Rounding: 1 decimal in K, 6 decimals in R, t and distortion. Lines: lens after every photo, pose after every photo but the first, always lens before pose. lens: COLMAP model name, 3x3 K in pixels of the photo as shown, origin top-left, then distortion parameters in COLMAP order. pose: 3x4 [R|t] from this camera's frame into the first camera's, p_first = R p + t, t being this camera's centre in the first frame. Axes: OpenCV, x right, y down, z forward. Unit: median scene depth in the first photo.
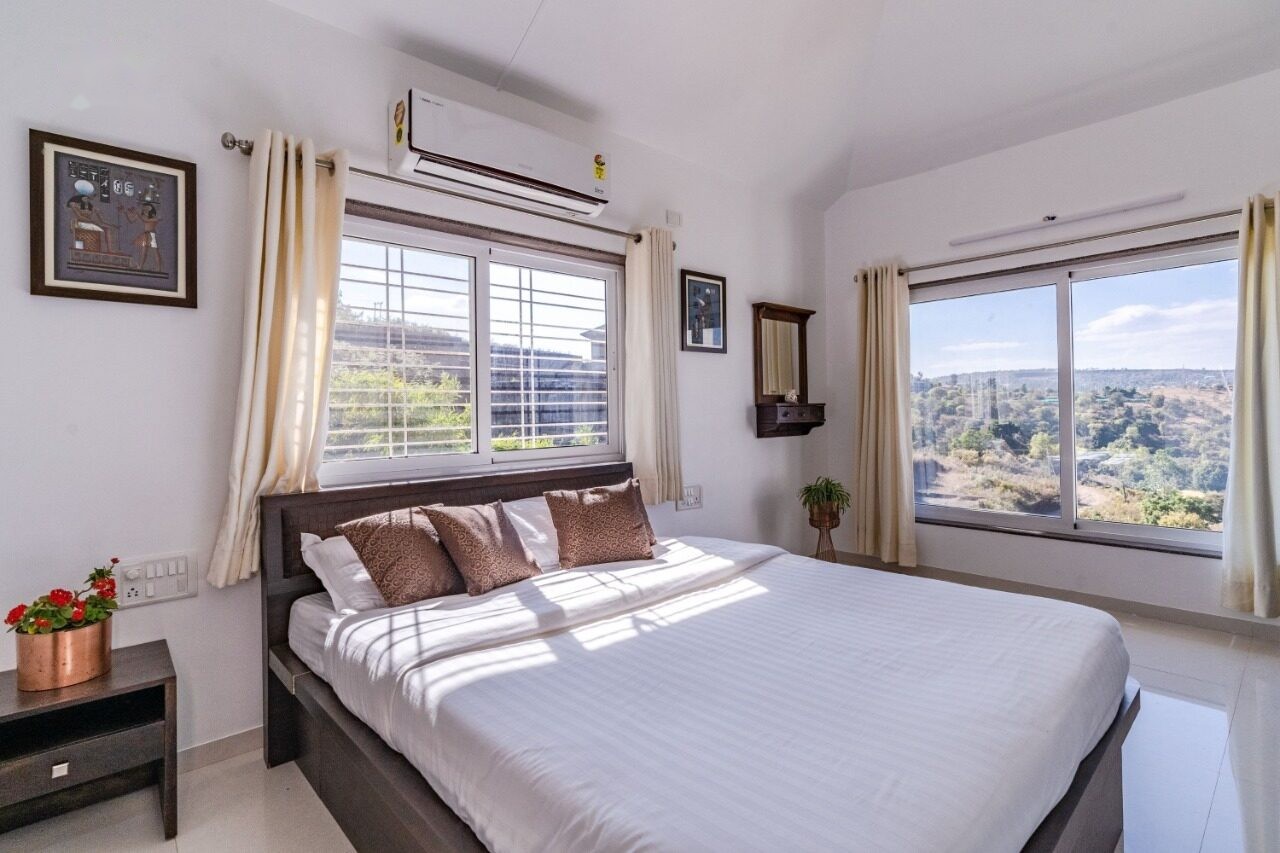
lens RADIAL K [[631.1, 0, 640.8], [0, 631.1, 401.5], [0, 0, 1]] dist [-0.022307, 0.000413]
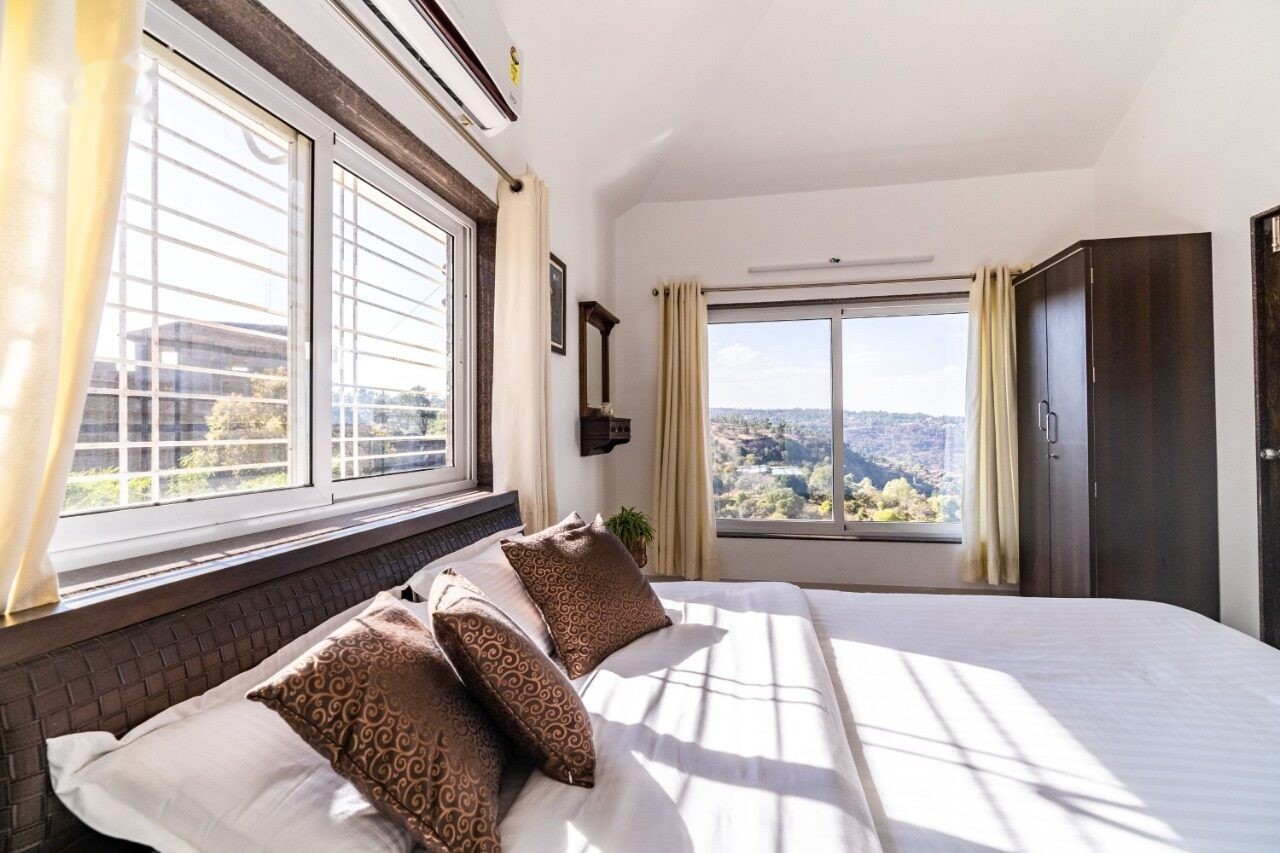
lens RADIAL K [[604.4, 0, 640.4], [0, 604.4, 414.4], [0, 0, 1]] dist [-0.000944, 0.000344]
pose [[0.796429, 0.027095, 0.604125, -0.260457], [-0.014839, 0.999571, -0.025269, 0.020490], [-0.604550, 0.011160, 0.796489, 0.291920]]
